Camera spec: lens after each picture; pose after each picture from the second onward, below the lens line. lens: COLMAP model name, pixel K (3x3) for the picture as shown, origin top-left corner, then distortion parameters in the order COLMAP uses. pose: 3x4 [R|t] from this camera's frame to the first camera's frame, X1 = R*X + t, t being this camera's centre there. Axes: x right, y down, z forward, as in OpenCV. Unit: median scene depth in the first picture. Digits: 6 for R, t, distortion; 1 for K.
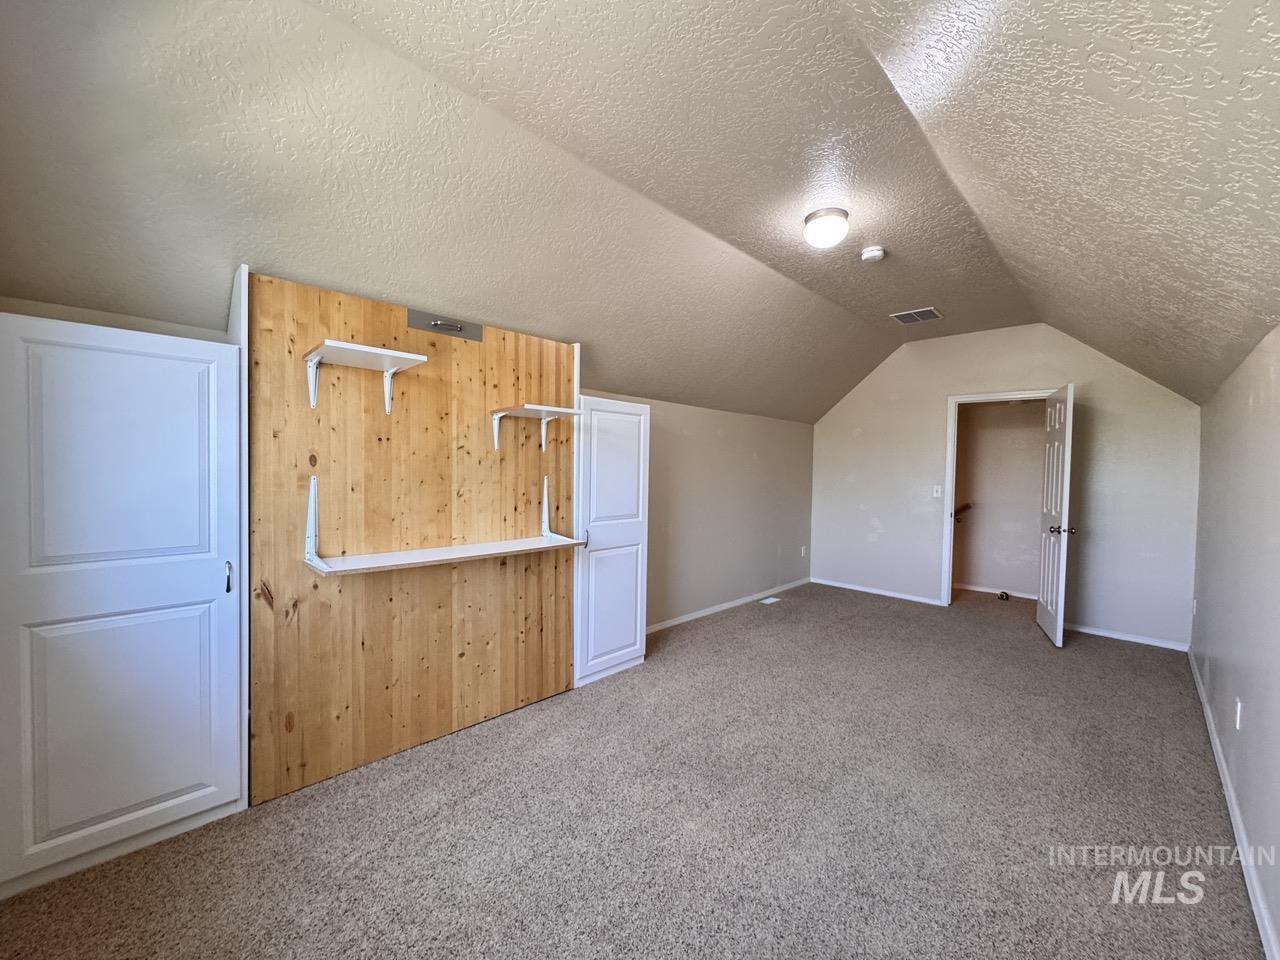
lens RADIAL K [[511.0, 0, 644.9], [0, 511.0, 479.9], [0, 0, 1]] dist [-0.002872, 0.000846]
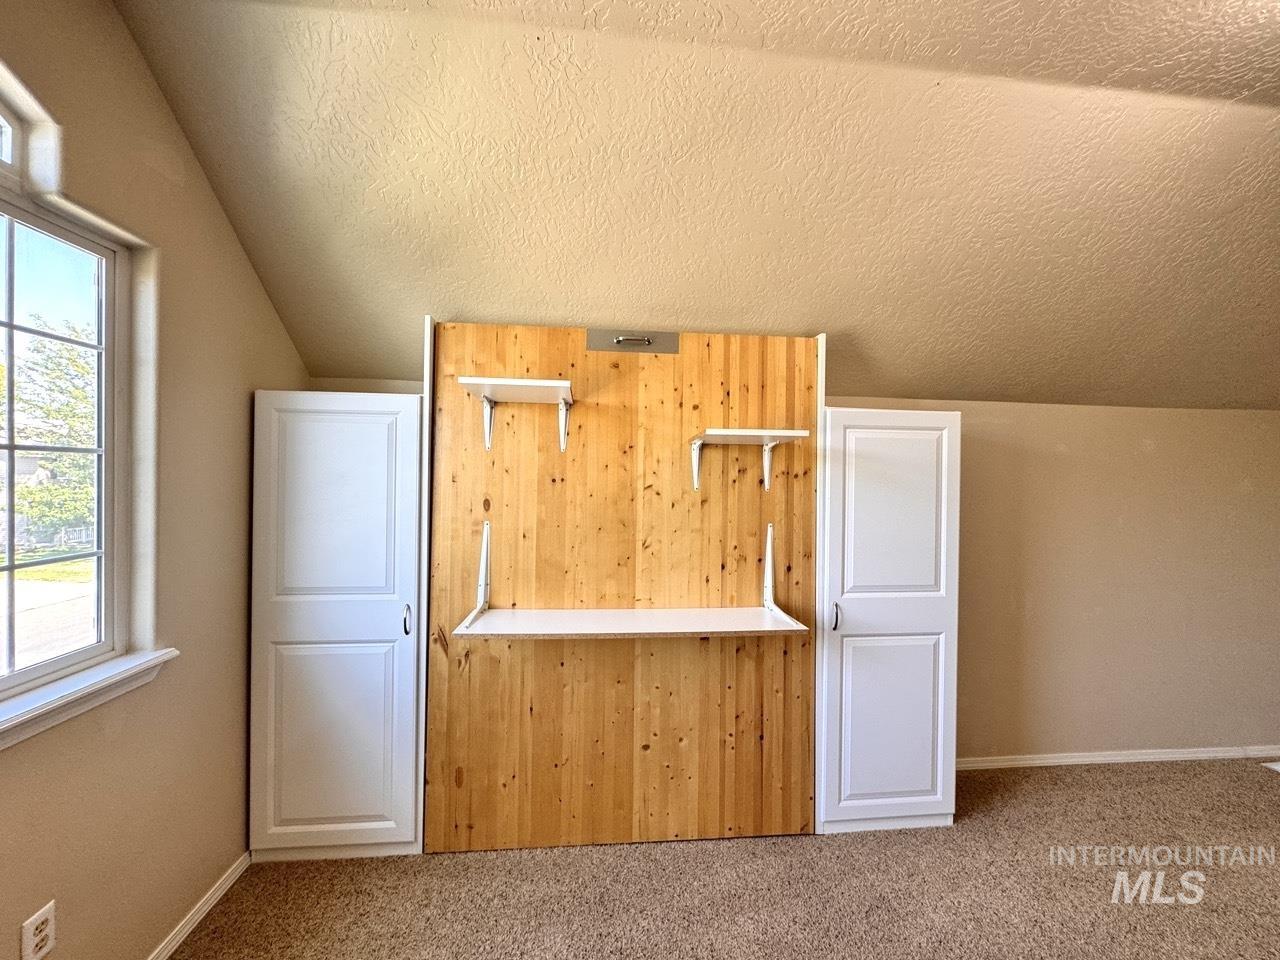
lens RADIAL K [[511.0, 0, 638.1], [0, 511.0, 479.0], [0, 0, 1]] dist [-0.002872, 0.000846]
pose [[0.764893, -0.006031, -0.644129, 0.146348], [-0.018358, 0.999346, -0.031156, -0.049922], [0.643895, 0.035656, 0.764282, 0.364080]]
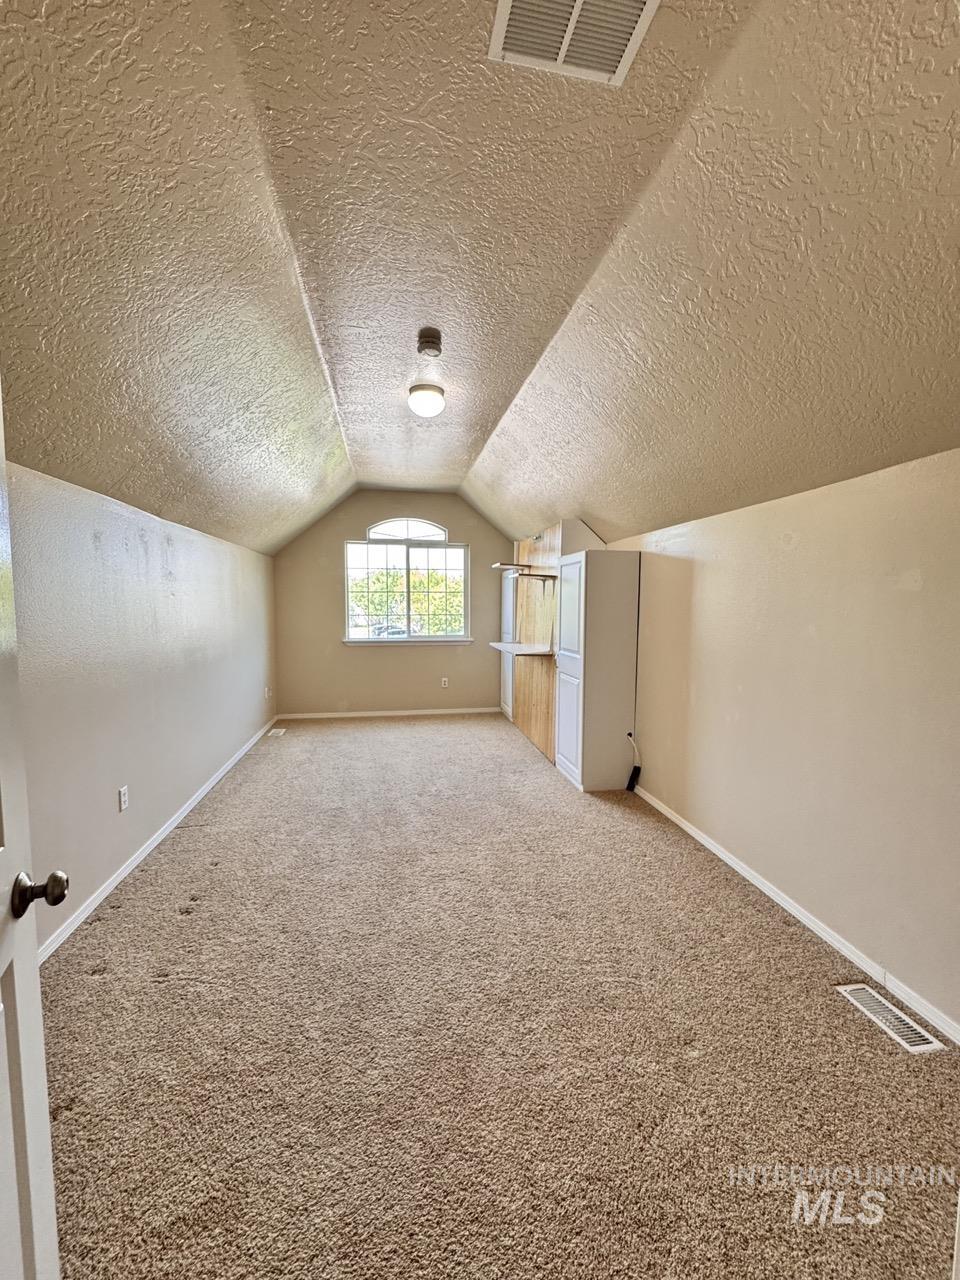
lens RADIAL K [[511.0, 0, 481.9], [0, 511.0, 641.7], [0, 0, 1]] dist [-0.002872, 0.000846]
pose [[-0.575936, 0.043713, -0.816326, 1.357372], [-0.041518, 0.995717, 0.082611, -0.055325], [0.816440, 0.081471, -0.571654, 1.942388]]
